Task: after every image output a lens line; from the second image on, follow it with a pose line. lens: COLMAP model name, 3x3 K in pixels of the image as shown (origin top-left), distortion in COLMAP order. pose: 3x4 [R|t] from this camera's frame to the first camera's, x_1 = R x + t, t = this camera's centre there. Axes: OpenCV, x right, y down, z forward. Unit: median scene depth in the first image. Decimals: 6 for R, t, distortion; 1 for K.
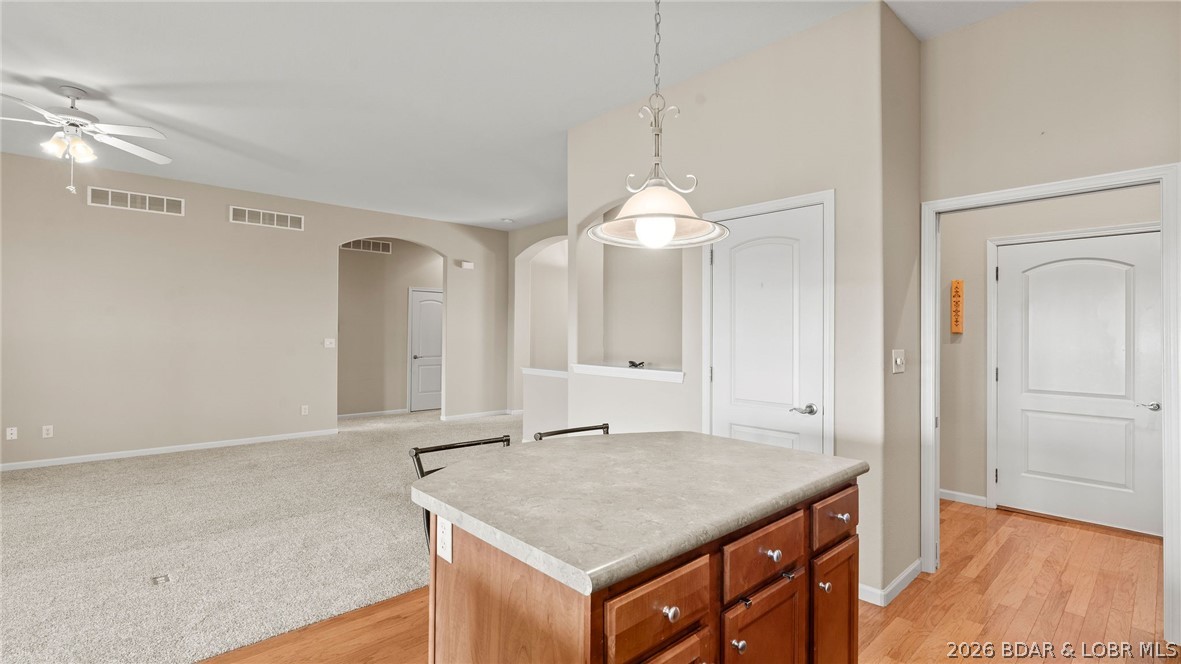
lens RADIAL K [[547.8, 0, 568.3], [0, 547.8, 326.8], [0, 0, 1]] dist [0.011494, 0.000158]
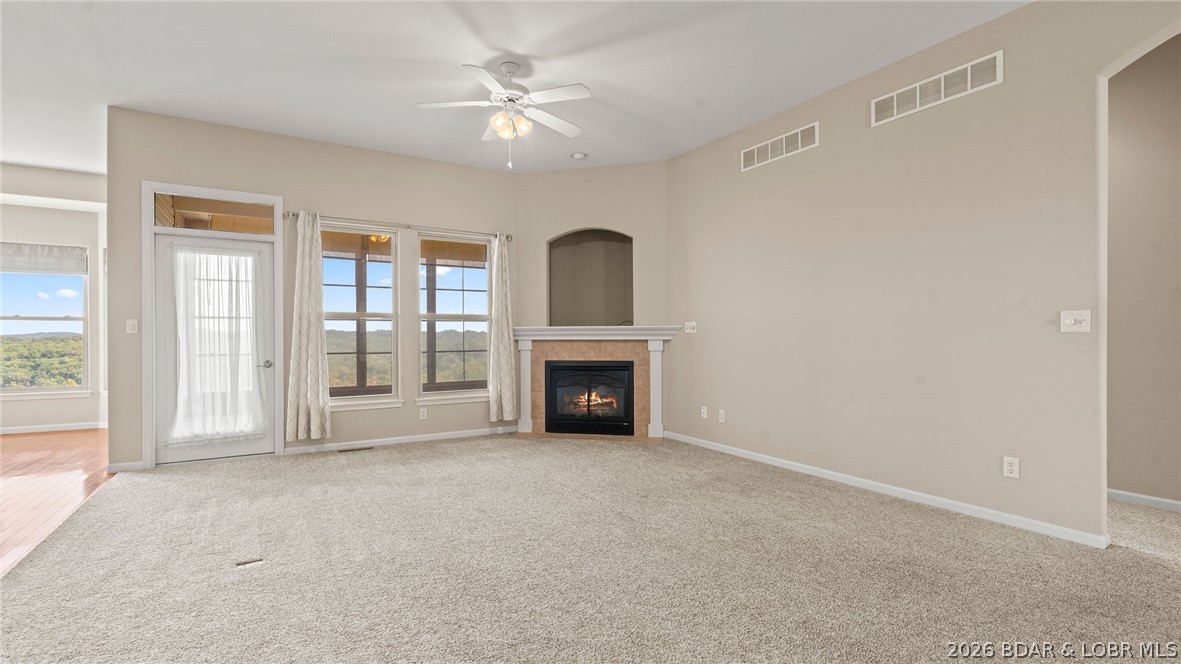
lens RADIAL K [[536.5, 0, 596.8], [0, 536.5, 335.3], [0, 0, 1]] dist [0.000517, 0.000066]
pose [[-0.160758, -0.006130, -0.986975, 0.023765], [0.013002, 0.999881, -0.008327, 0.040227], [0.986908, -0.014171, -0.160659, 0.736005]]
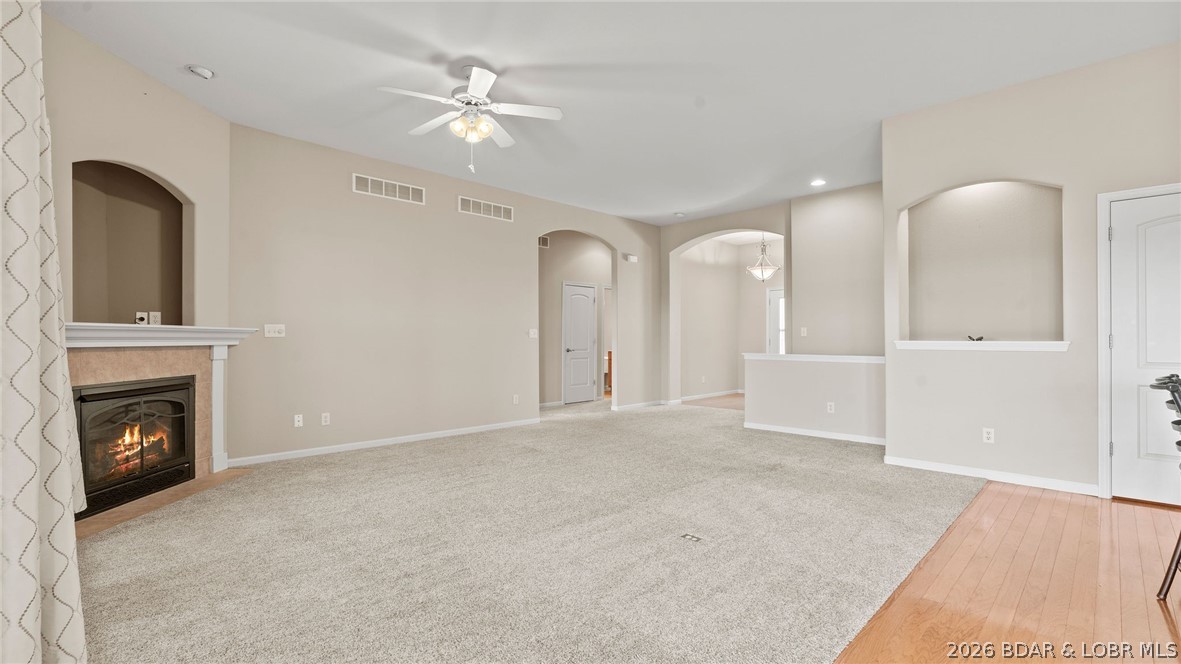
lens RADIAL K [[539.9, 0, 582.0], [0, 539.9, 334.3], [0, 0, 1]] dist [0.000917, 0.000157]
pose [[0.997605, -0.009257, 0.068539, -0.428987], [0.009029, 0.999953, 0.003632, 0.029563], [-0.068570, -0.003004, 0.997642, 0.000684]]
